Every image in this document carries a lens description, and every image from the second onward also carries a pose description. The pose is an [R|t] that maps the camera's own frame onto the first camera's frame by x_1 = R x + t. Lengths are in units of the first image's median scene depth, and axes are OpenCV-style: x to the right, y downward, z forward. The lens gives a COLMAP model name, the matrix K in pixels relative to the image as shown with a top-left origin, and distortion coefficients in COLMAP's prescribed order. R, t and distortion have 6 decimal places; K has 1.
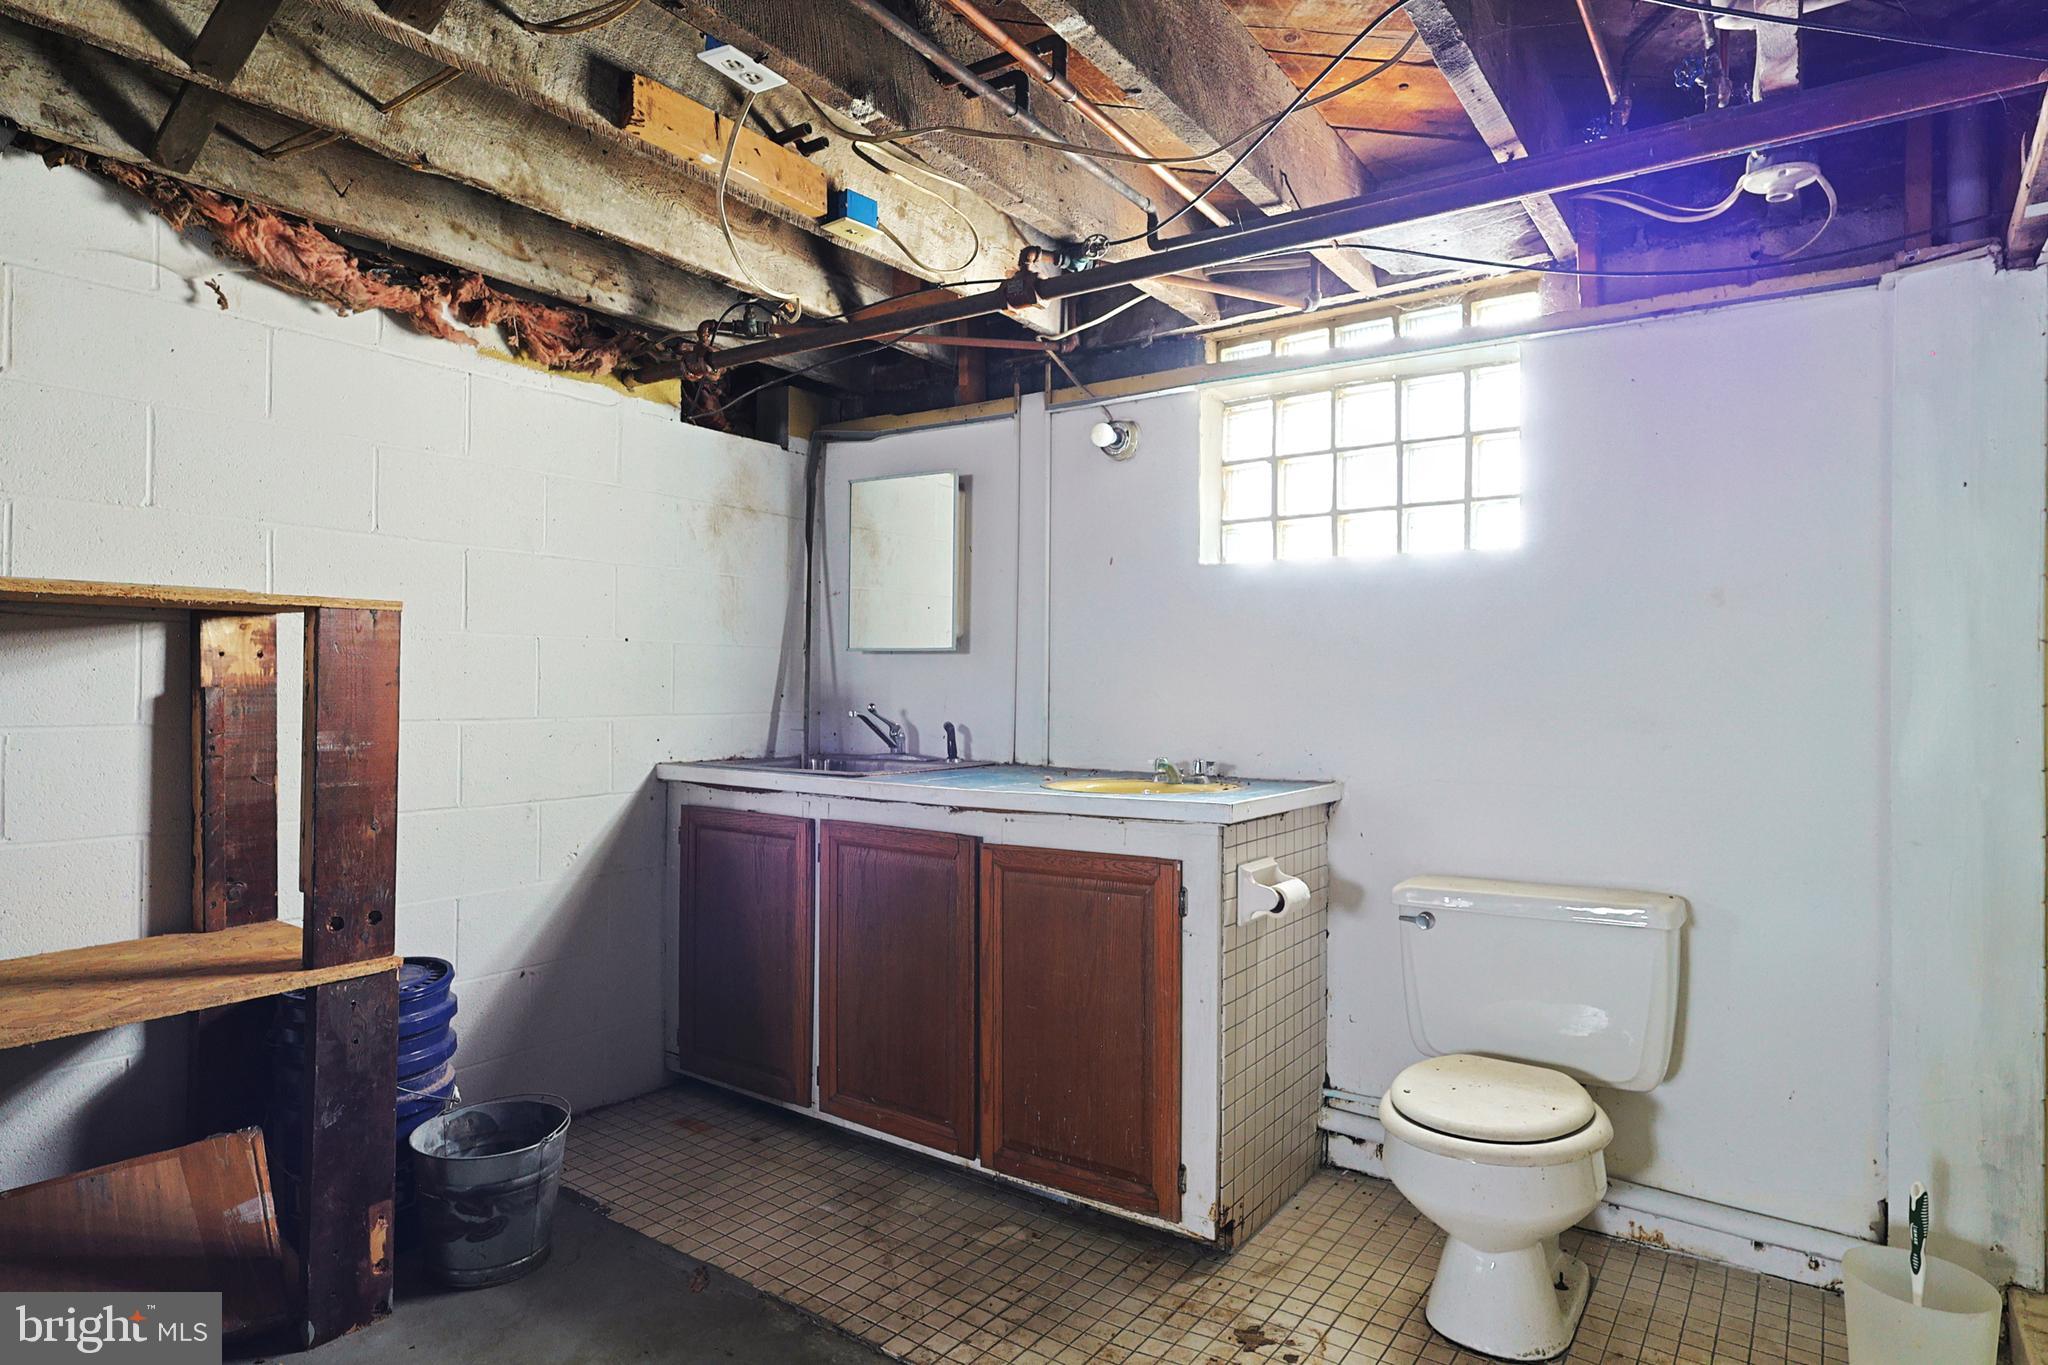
lens RADIAL K [[975.8, 0, 1024.0], [0, 975.8, 682.5], [0, 0, 1]] dist [0.000548, -0.000188]
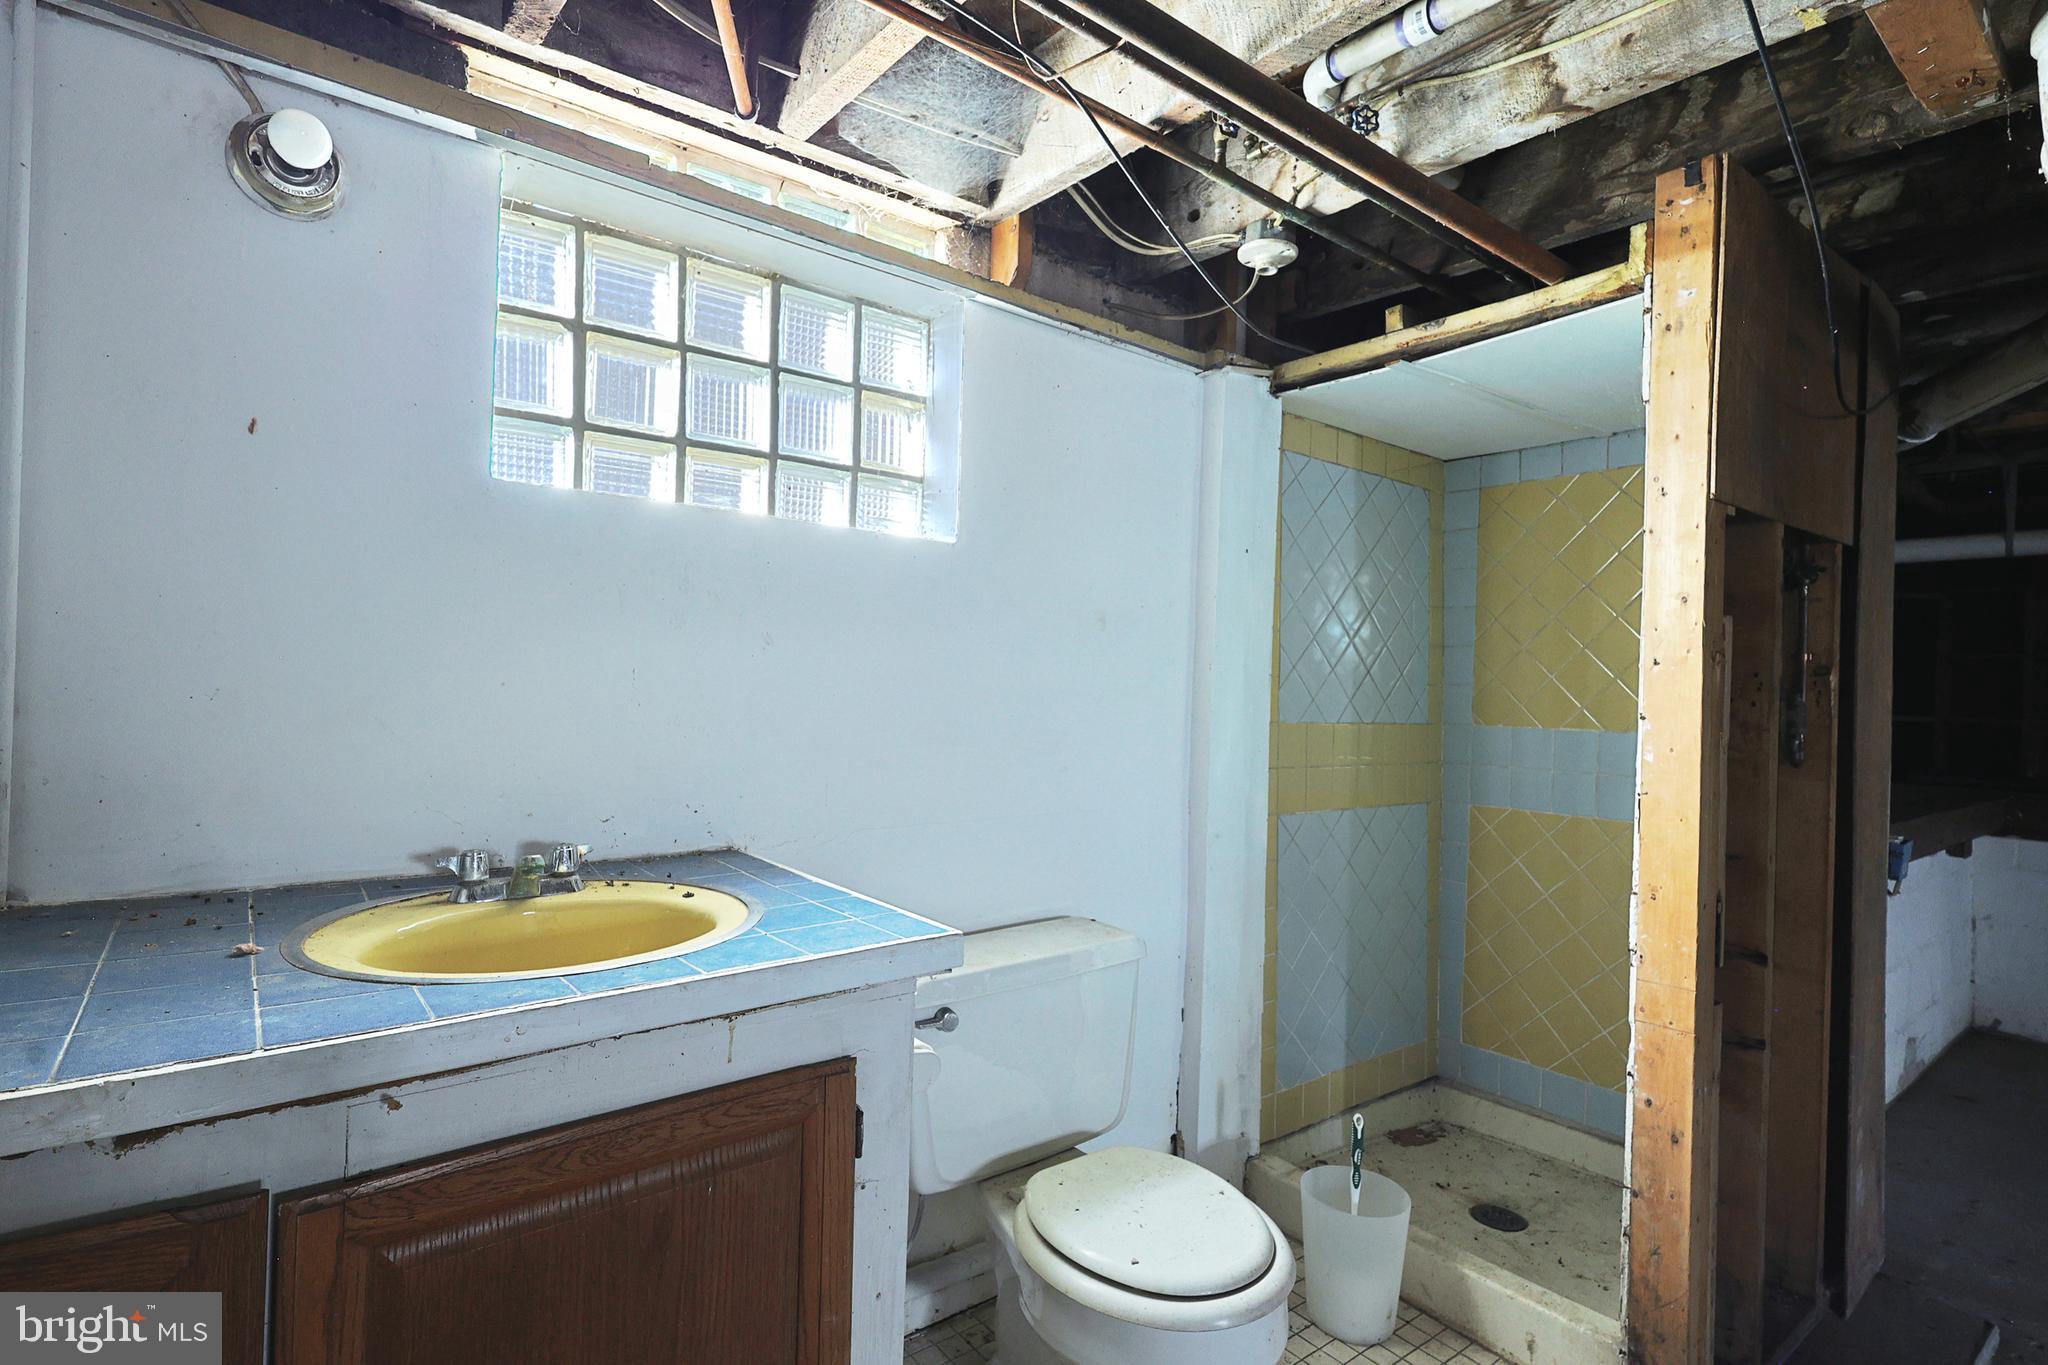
lens RADIAL K [[975.8, 0, 1024.0], [0, 975.8, 682.5], [0, 0, 1]] dist [0.000548, -0.000188]
pose [[0.351622, 0.005781, 0.936124, -0.255990], [-0.026781, 0.999634, 0.003886, -0.020736], [-0.935759, -0.026437, 0.351648, 0.624705]]
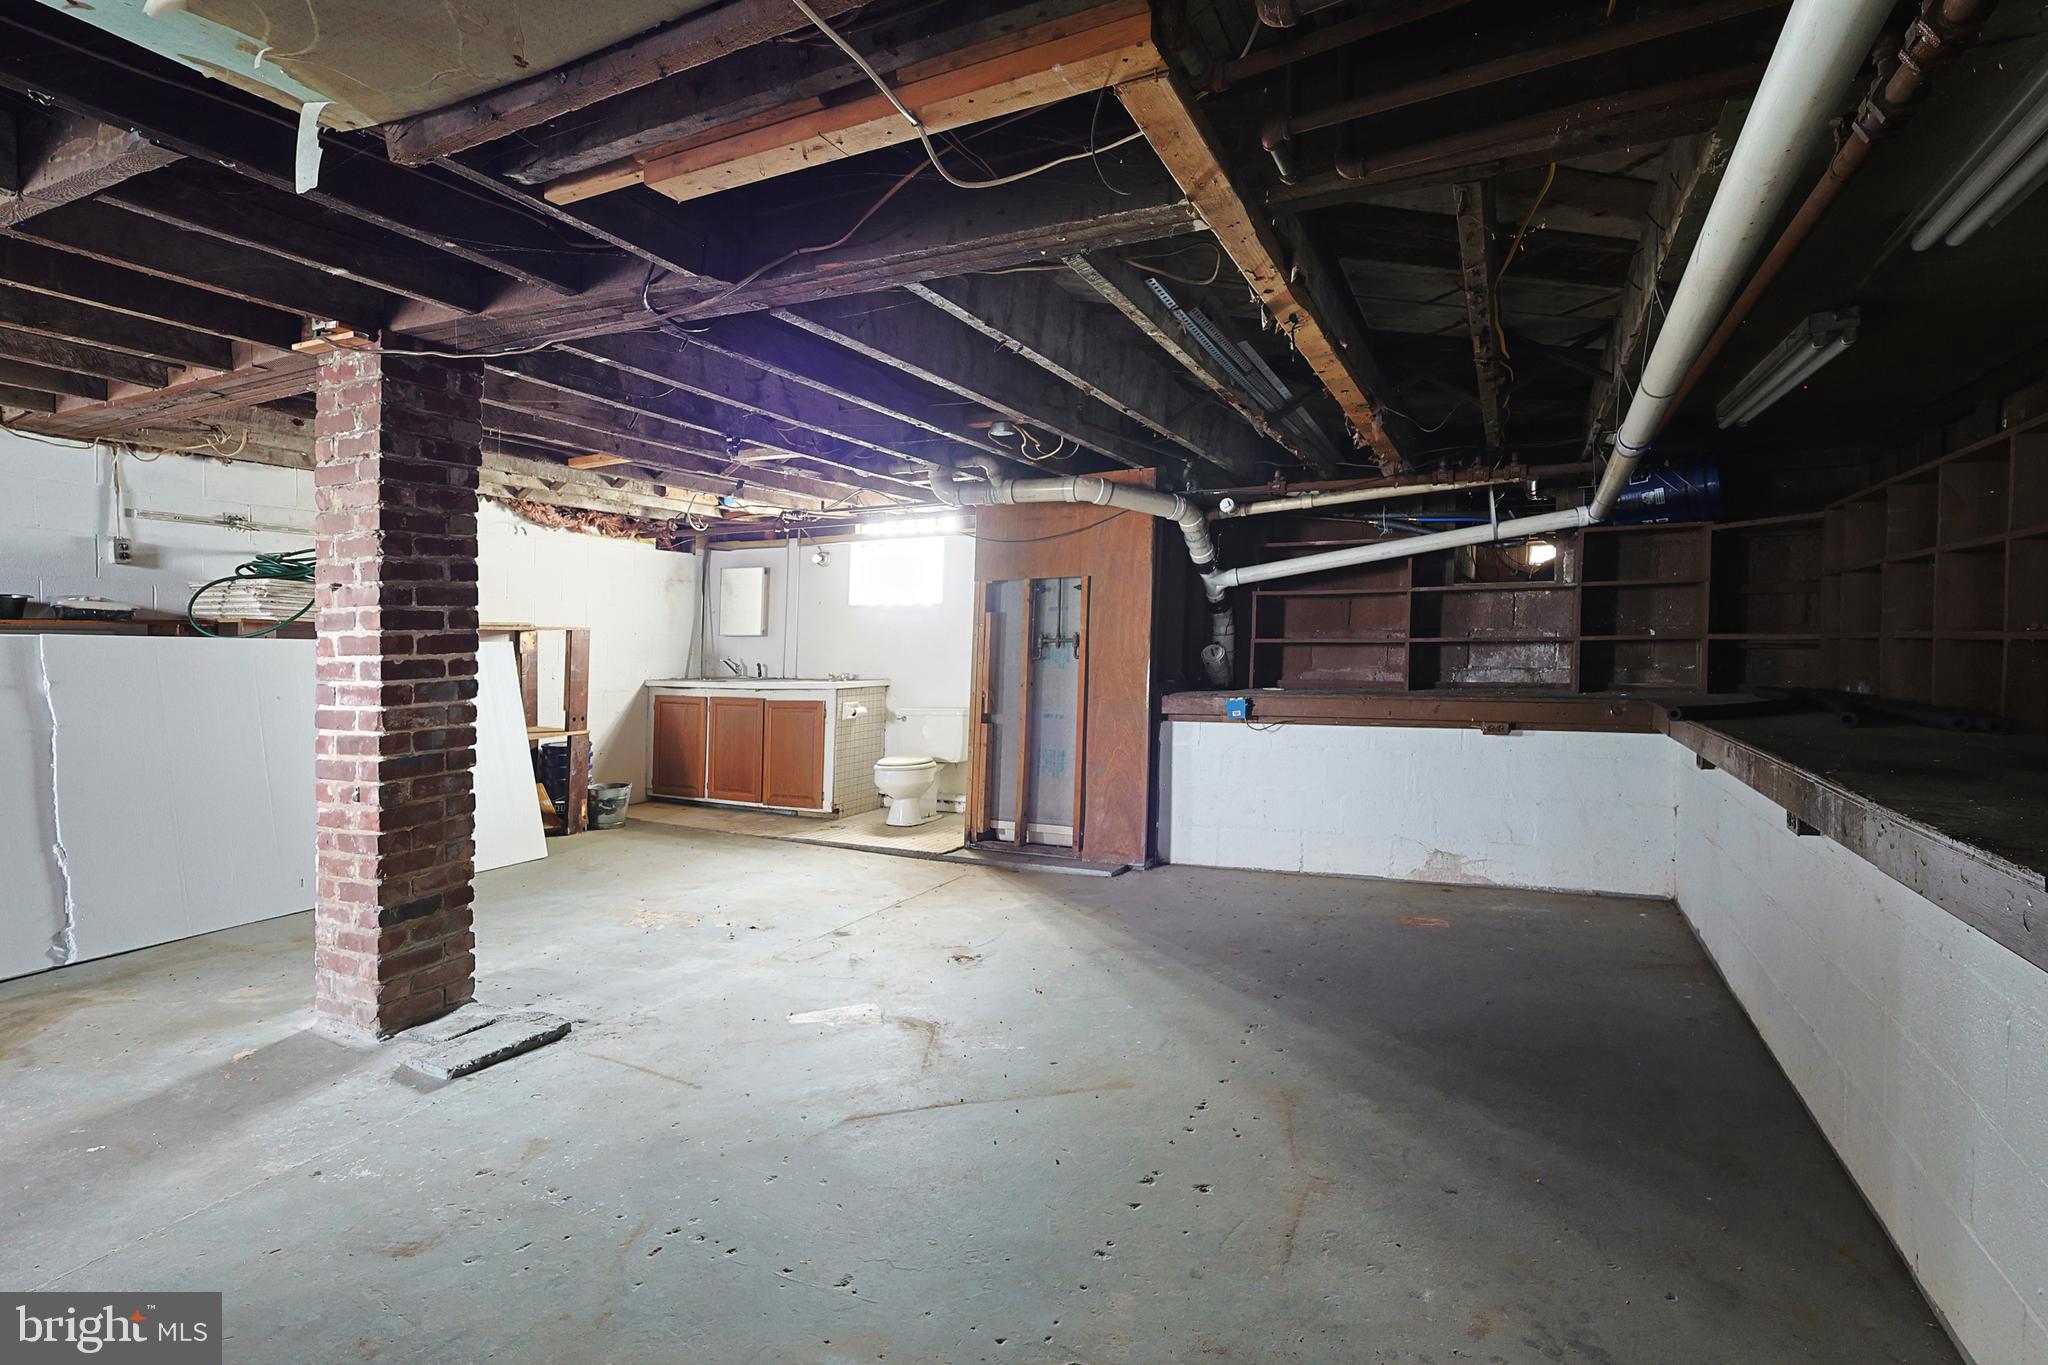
lens RADIAL K [[978.2, 0, 1028.7], [0, 978.2, 531.0], [0, 0, 1]] dist [0.000511, -0.000144]
pose [[0.988275, 0.004270, 0.152623, 0.284432], [0.012985, 0.993636, -0.111884, -0.009712], [-0.152129, 0.112554, 0.981931, -2.078654]]
